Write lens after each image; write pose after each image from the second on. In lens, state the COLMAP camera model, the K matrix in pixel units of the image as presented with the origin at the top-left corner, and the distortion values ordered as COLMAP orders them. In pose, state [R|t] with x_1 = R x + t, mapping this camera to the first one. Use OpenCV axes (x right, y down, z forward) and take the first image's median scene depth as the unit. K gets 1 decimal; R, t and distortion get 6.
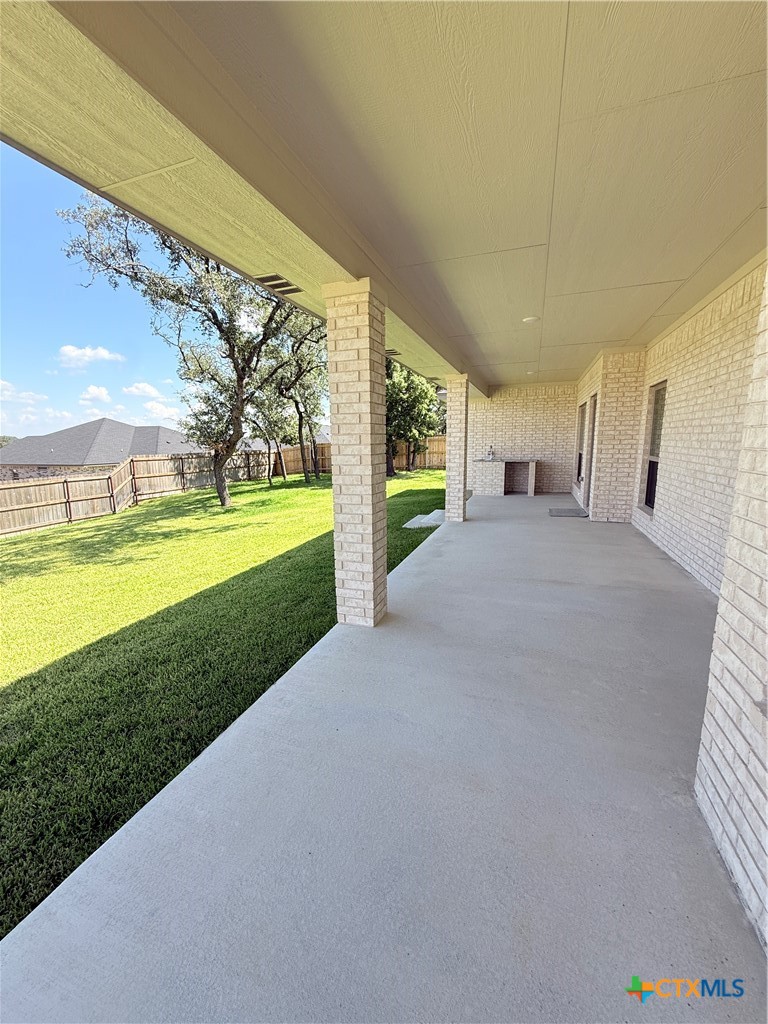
lens RADIAL K [[408.0, 0, 383.0], [0, 408.0, 513.2], [0, 0, 1]] dist [0.000771, -0.000429]
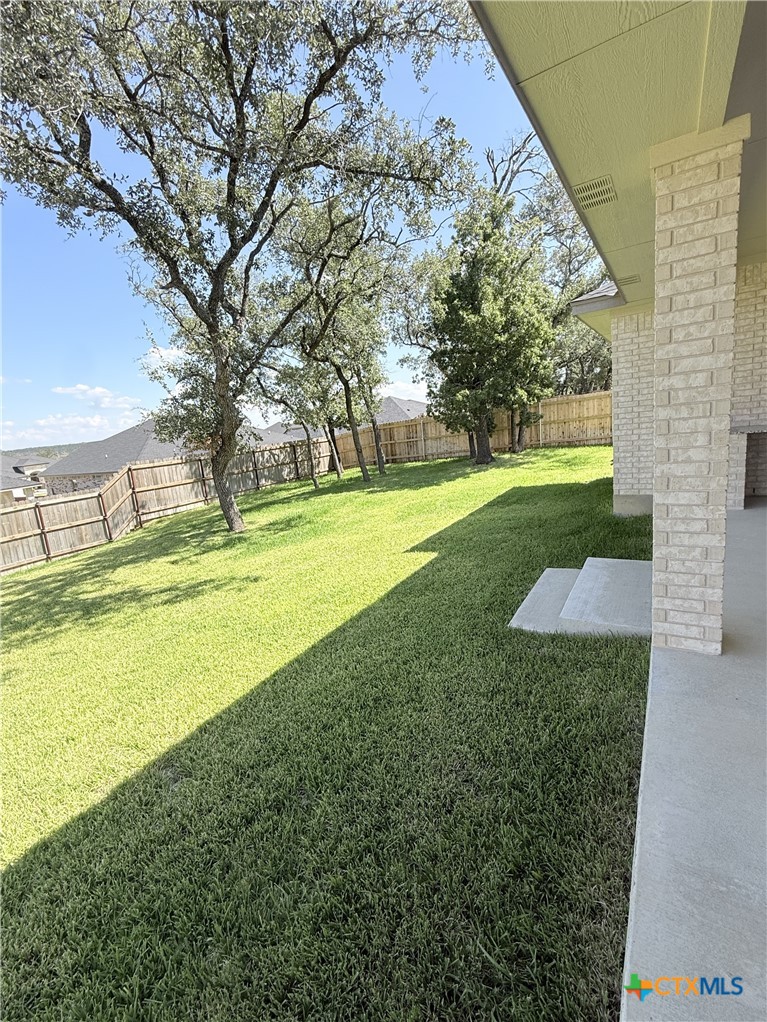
lens RADIAL K [[451.5, 0, 383.5], [0, 451.5, 508.1], [0, 0, 1]] dist [-0.003405, -0.000220]
pose [[0.974987, -0.046920, -0.217252, 0.012891], [0.052213, 0.998461, 0.018685, -0.044596], [0.216041, -0.029561, 0.975937, 0.263457]]
